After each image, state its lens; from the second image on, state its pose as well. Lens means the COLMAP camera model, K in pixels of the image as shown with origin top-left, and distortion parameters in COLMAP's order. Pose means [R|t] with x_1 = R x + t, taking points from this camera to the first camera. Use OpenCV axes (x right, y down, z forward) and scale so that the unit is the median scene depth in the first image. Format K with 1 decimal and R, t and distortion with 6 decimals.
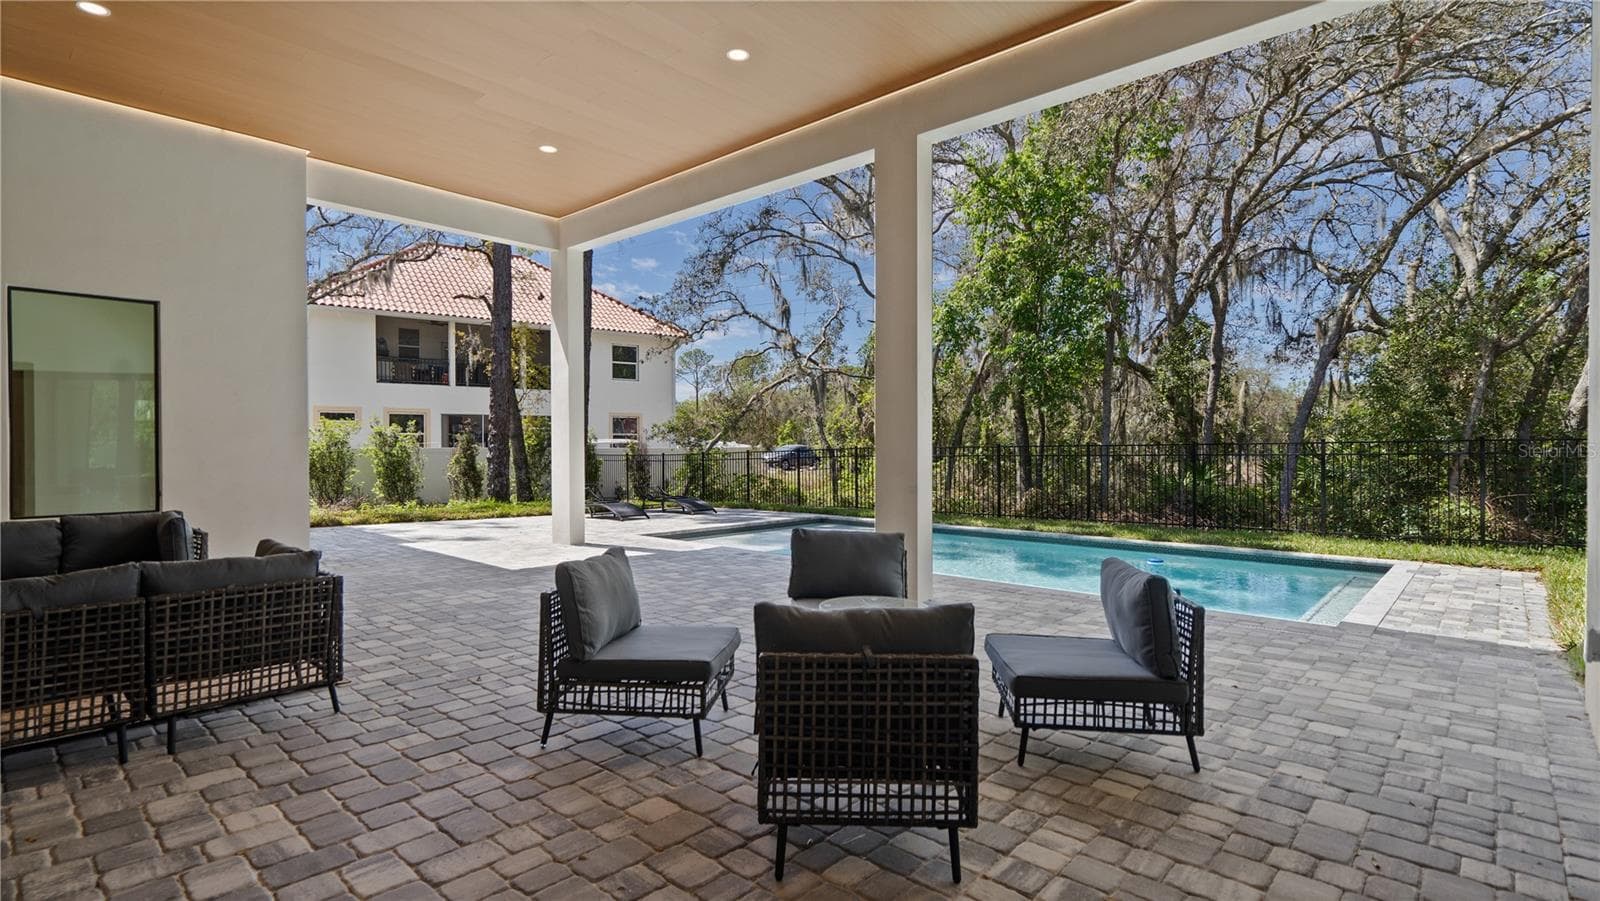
lens RADIAL K [[769.6, 0, 800.0], [0, 769.6, 450.5], [0, 0, 1]] dist [-0.001373, -0.000539]
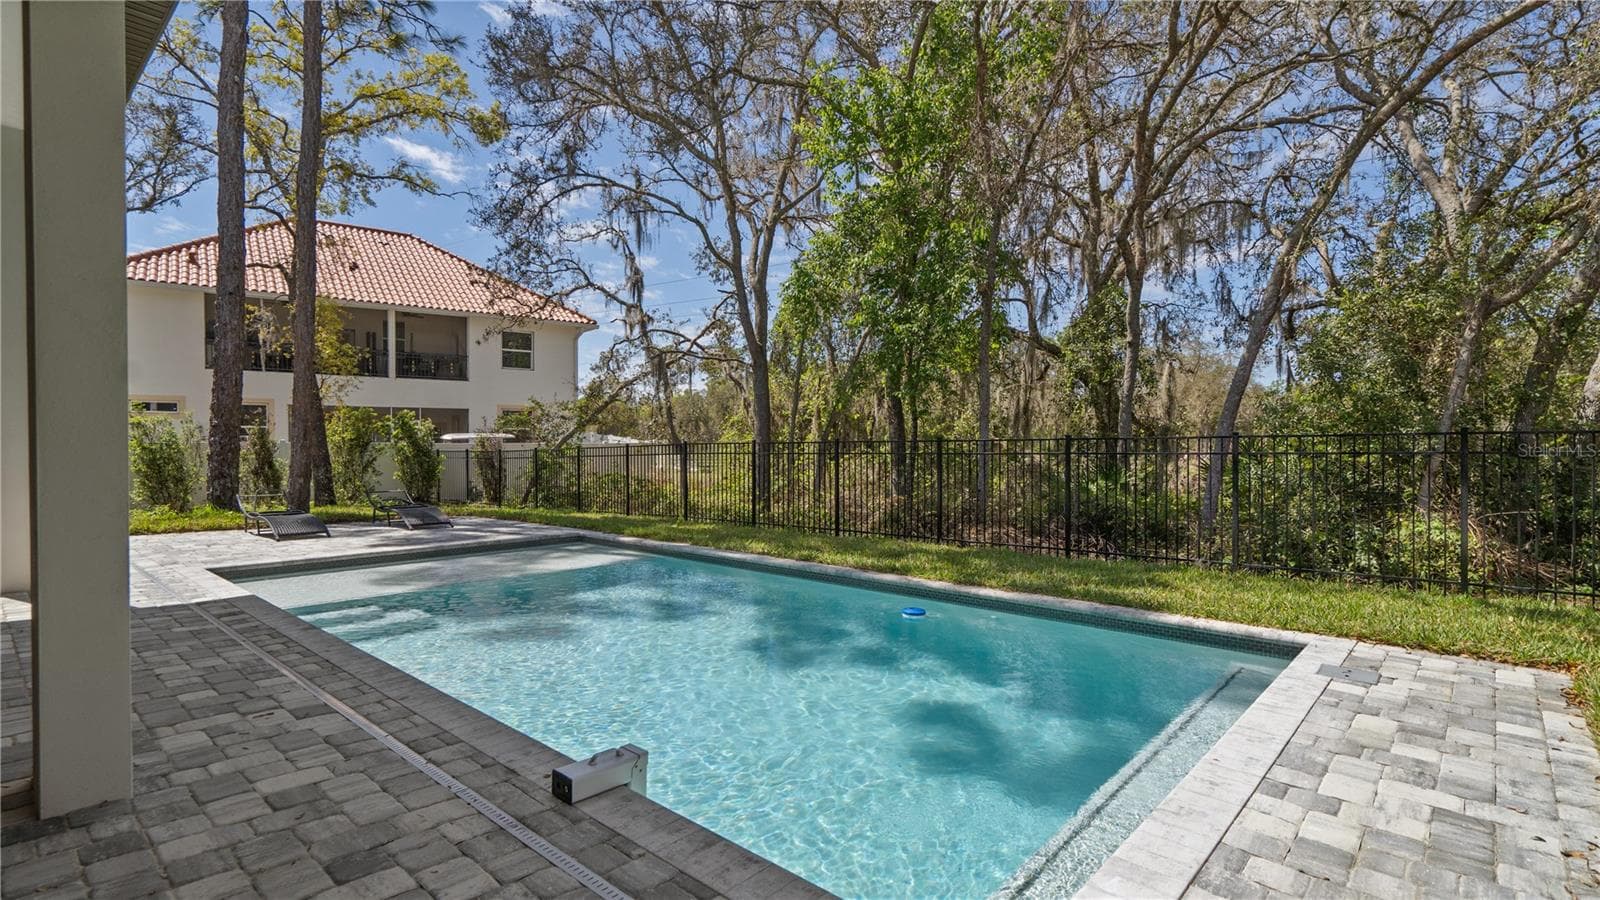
lens RADIAL K [[752.4, 0, 781.0], [0, 752.4, 450.3], [0, 0, 1]] dist [-0.000873, 0.000135]
pose [[0.999885, 0.002689, -0.014958, 0.230479], [-0.002622, 0.999986, 0.004520, 0.000008], [0.014970, -0.004480, 0.999878, 0.256178]]
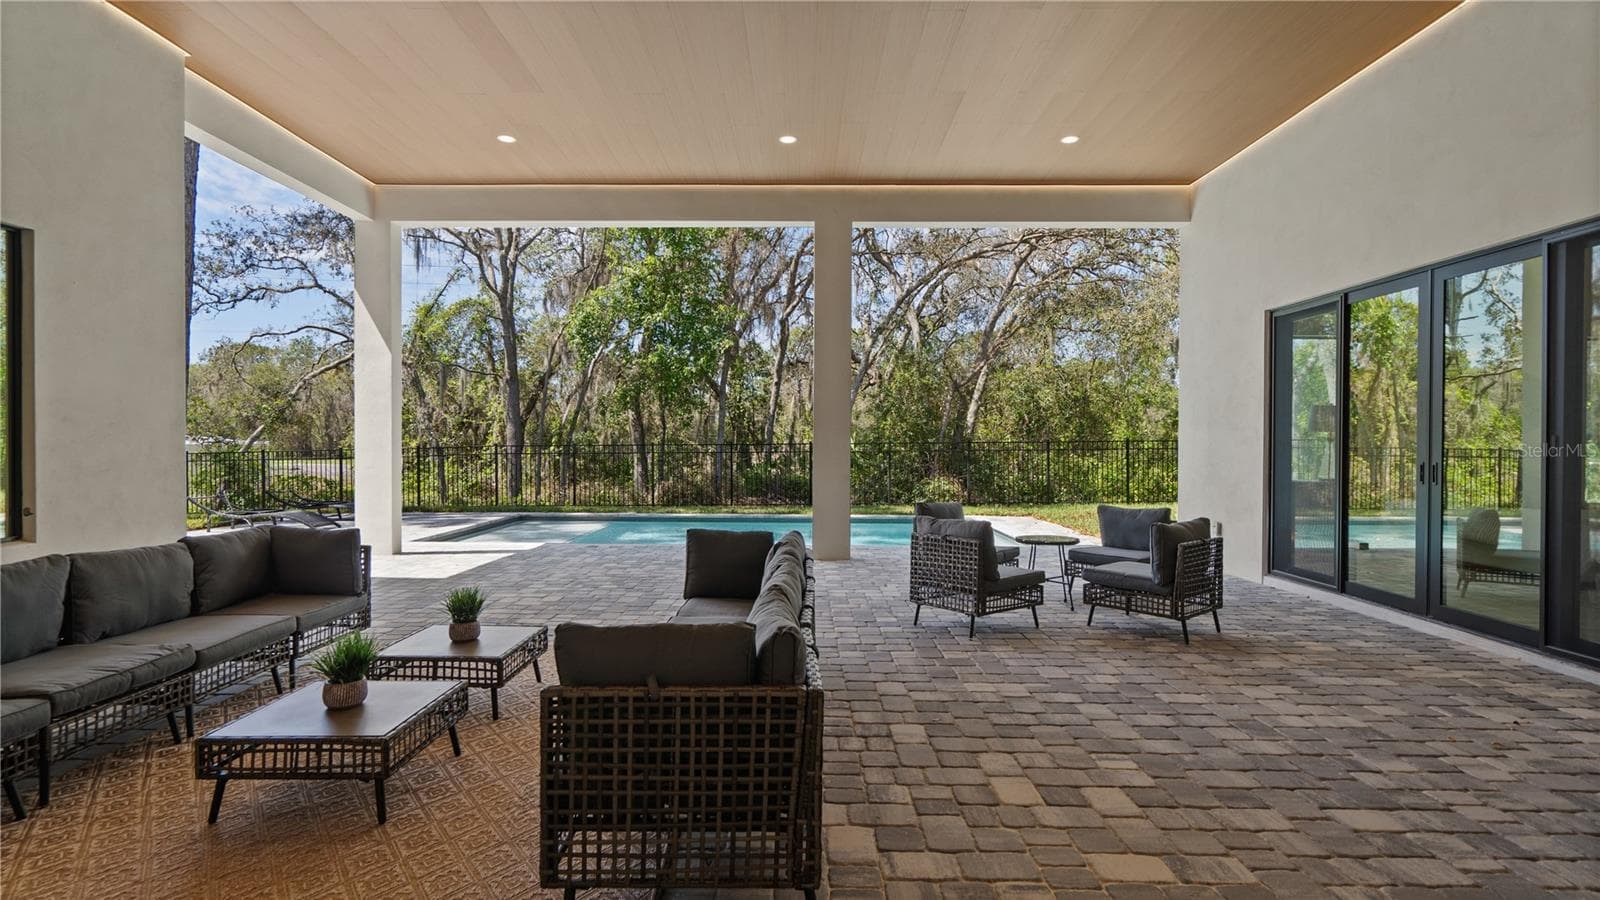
lens RADIAL K [[769.6, 0, 800.0], [0, 769.6, 450.0], [0, 0, 1]] dist [-0.001373, -0.000539]
pose [[0.736901, -0.001447, 0.675999, -0.380654], [-0.000544, 0.999996, 0.002733, -0.001353], [-0.676000, -0.002382, 0.736898, 0.018879]]
